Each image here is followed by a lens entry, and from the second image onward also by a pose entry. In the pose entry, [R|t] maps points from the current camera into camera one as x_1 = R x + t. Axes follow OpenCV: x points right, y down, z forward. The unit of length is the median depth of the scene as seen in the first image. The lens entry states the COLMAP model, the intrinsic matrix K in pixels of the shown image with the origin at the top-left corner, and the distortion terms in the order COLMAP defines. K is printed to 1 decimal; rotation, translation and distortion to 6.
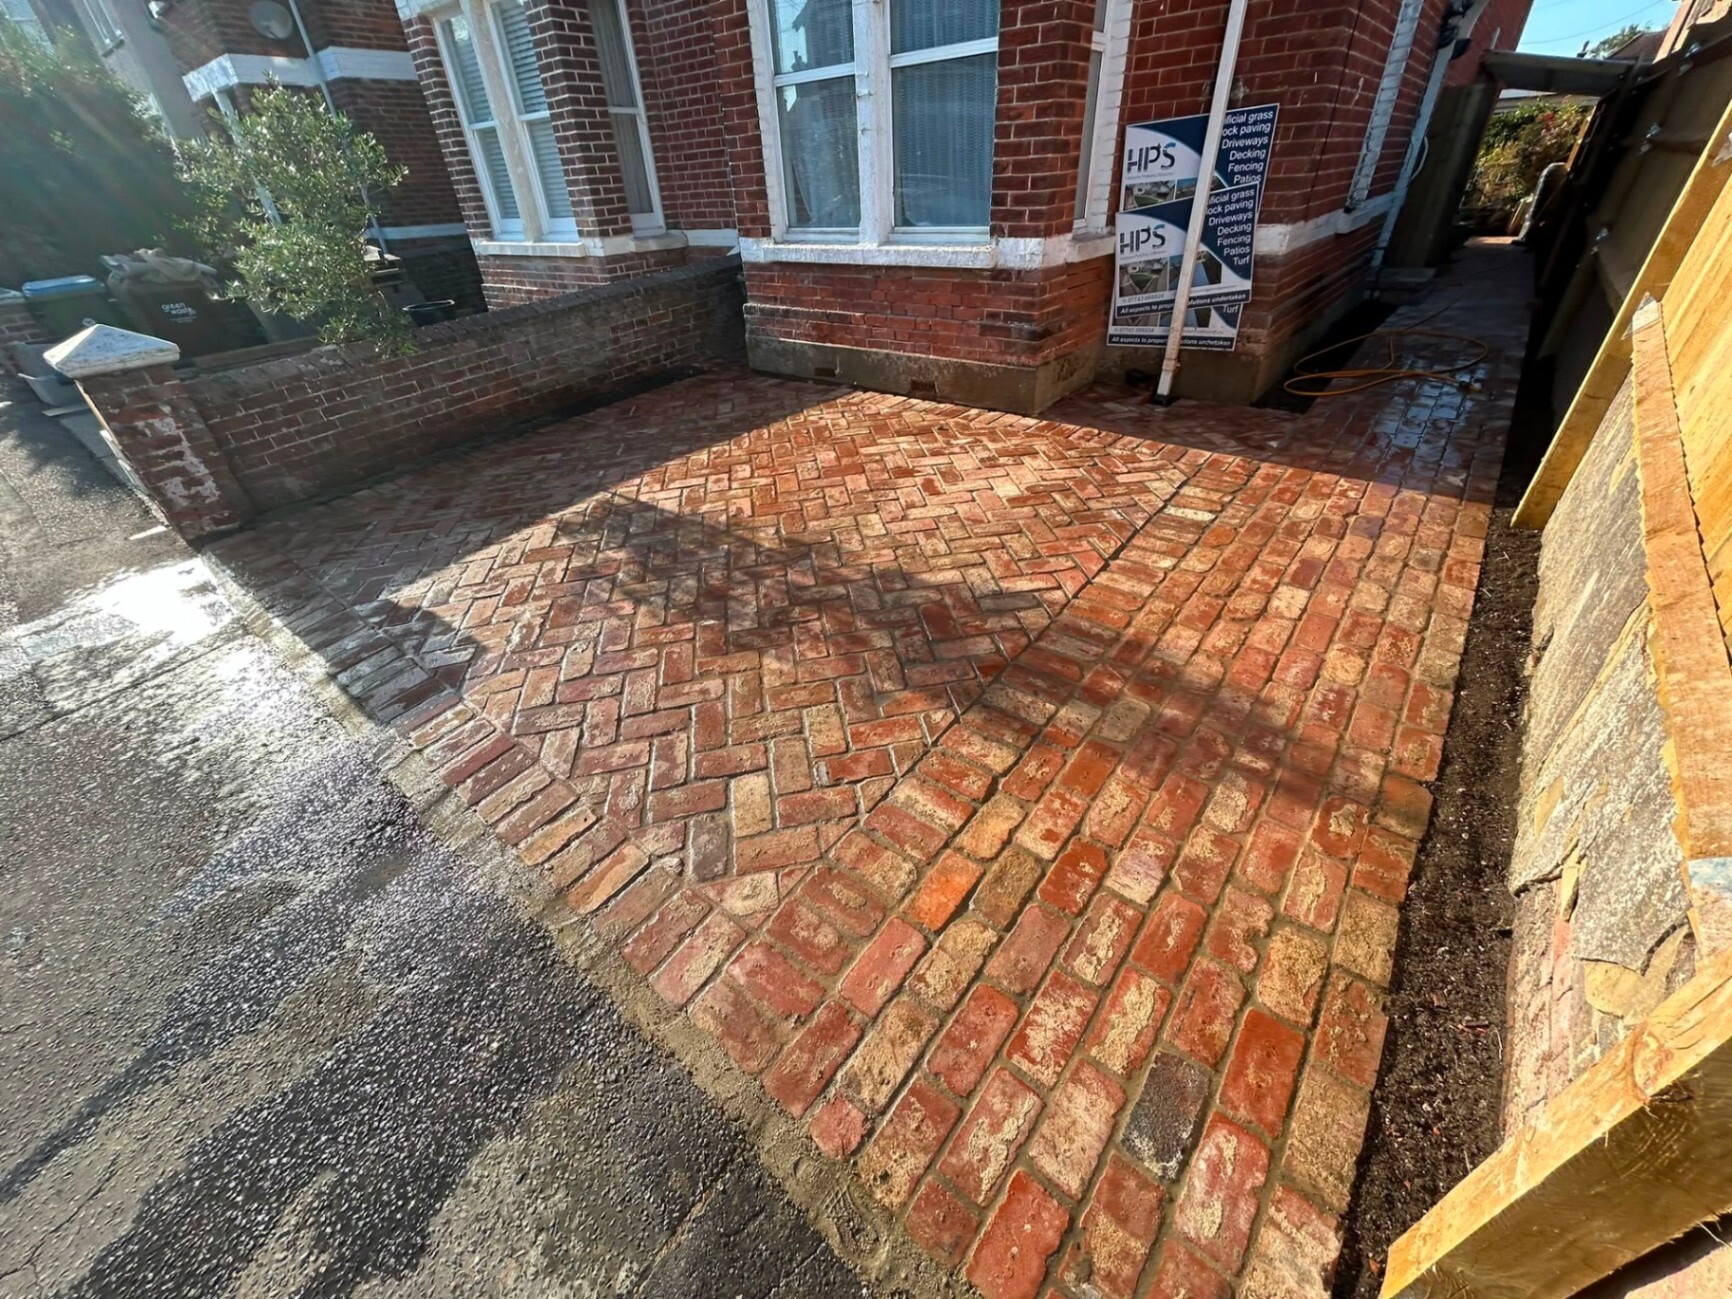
lens RADIAL K [[696.1, 0, 866.7], [0, 696.1, 650.7], [0, 0, 1]] dist [0.000994, 0.000049]
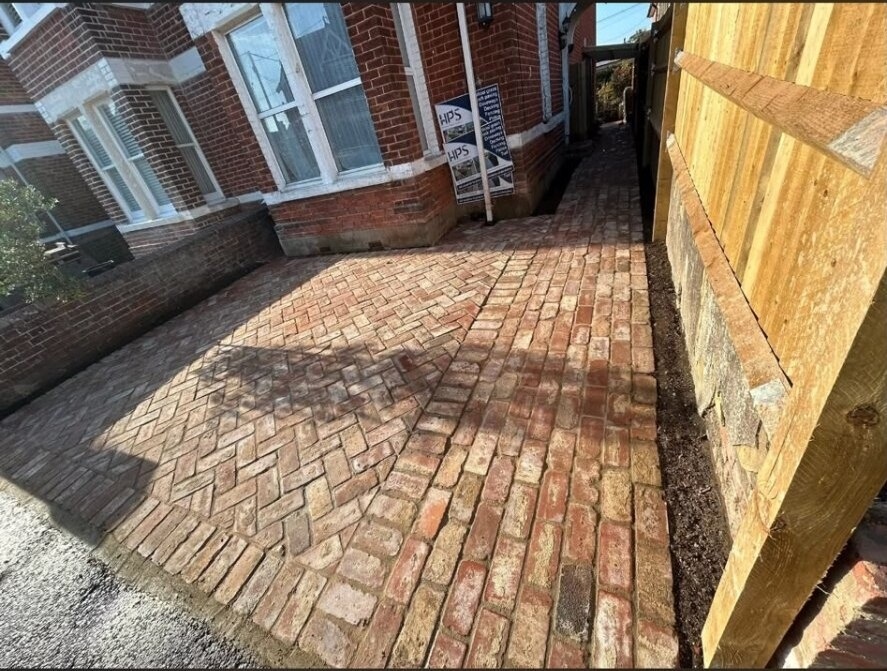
lens RADIAL K [[356.0, 0, 444.7], [0, 356.0, 335.6], [0, 0, 1]] dist [0.002245, -0.000983]
pose [[0.950203, -0.274261, 0.147967, 0.081309], [0.287330, 0.954869, -0.075274, -0.005737], [-0.120645, 0.114041, 0.986124, 0.031001]]
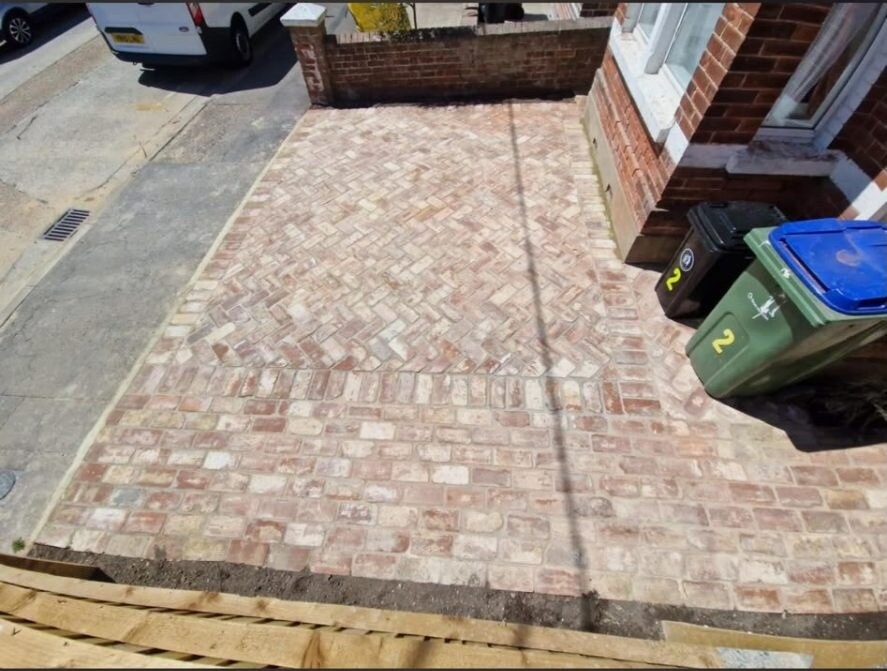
lens RADIAL K [[356.0, 0, 446.5], [0, 356.0, 336.9], [0, 0, 1]] dist [0.002245, -0.000983]
pose [[0.566961, 0.702085, -0.430849, 0.694255], [-0.477486, 0.706308, 0.522624, -0.676989], [0.671239, -0.090583, 0.735685, 0.403236]]
